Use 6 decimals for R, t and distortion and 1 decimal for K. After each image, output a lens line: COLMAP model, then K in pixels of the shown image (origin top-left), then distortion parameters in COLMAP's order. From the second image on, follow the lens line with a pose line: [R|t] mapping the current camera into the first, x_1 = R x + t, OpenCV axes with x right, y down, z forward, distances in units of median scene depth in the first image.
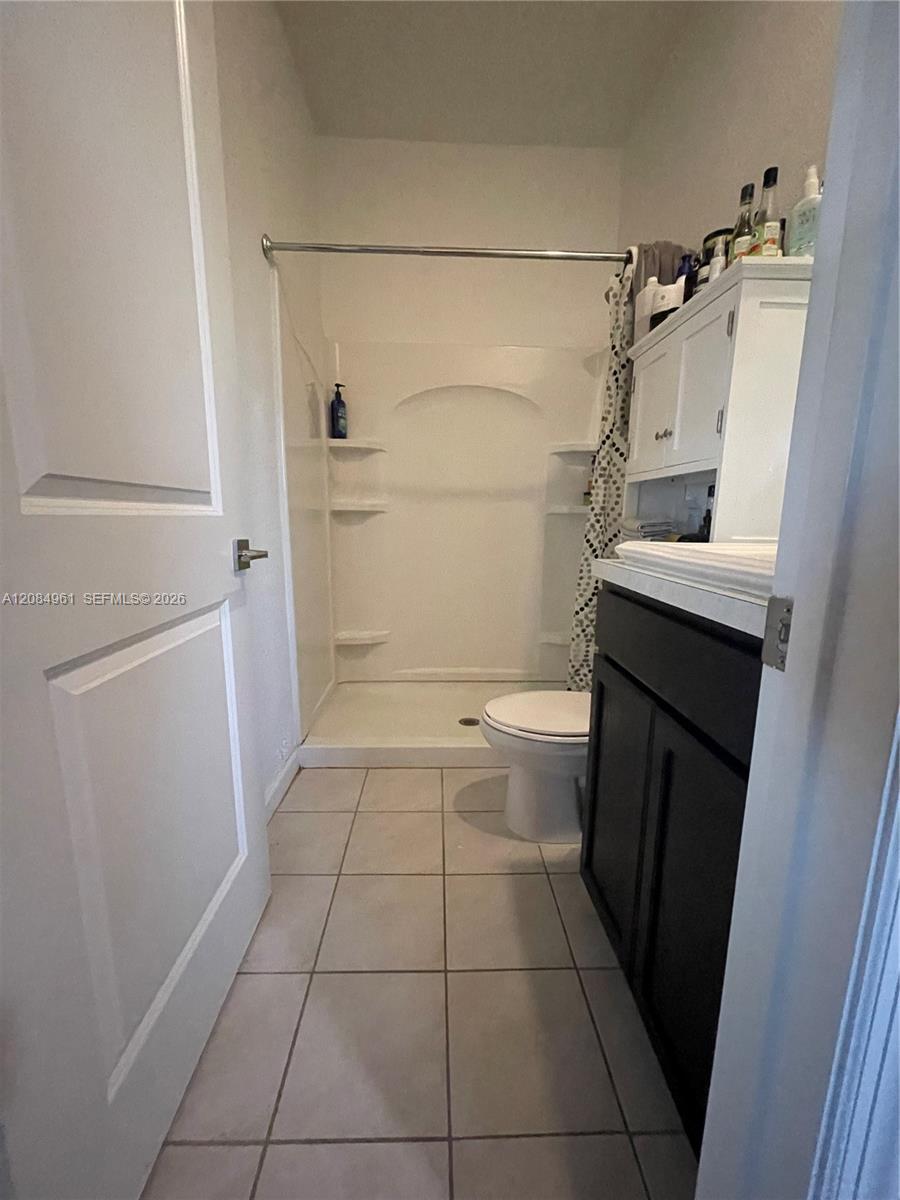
lens RADIAL K [[484.7, 0, 443.1], [0, 484.7, 601.0], [0, 0, 1]] dist [-0.005742, 0.001344]
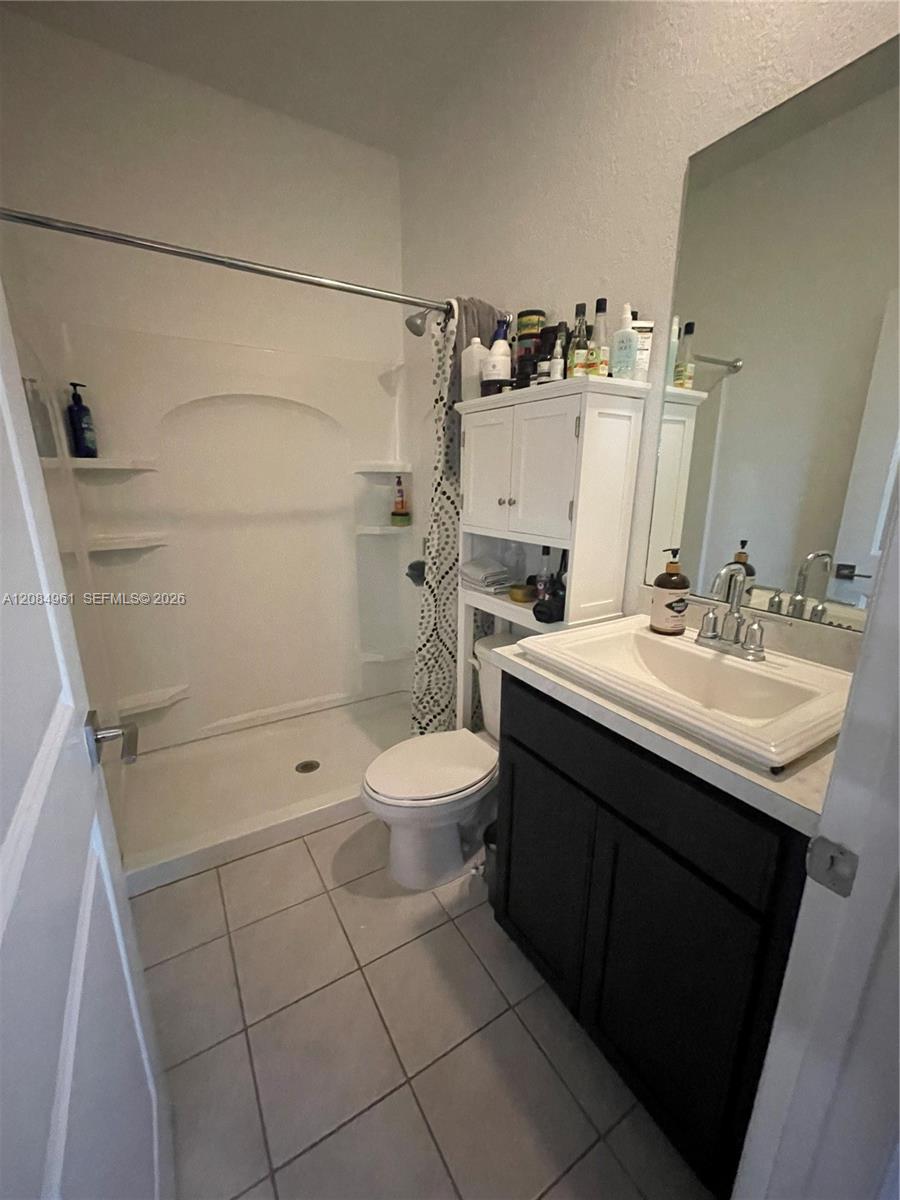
lens RADIAL K [[484.7, 0, 450.1], [0, 484.7, 603.1], [0, 0, 1]] dist [-0.005742, 0.001344]
pose [[0.859011, -0.134572, 0.493954, -0.176222], [0.089939, 0.989497, 0.113170, -0.196387], [-0.503995, -0.052789, 0.862092, 0.085347]]
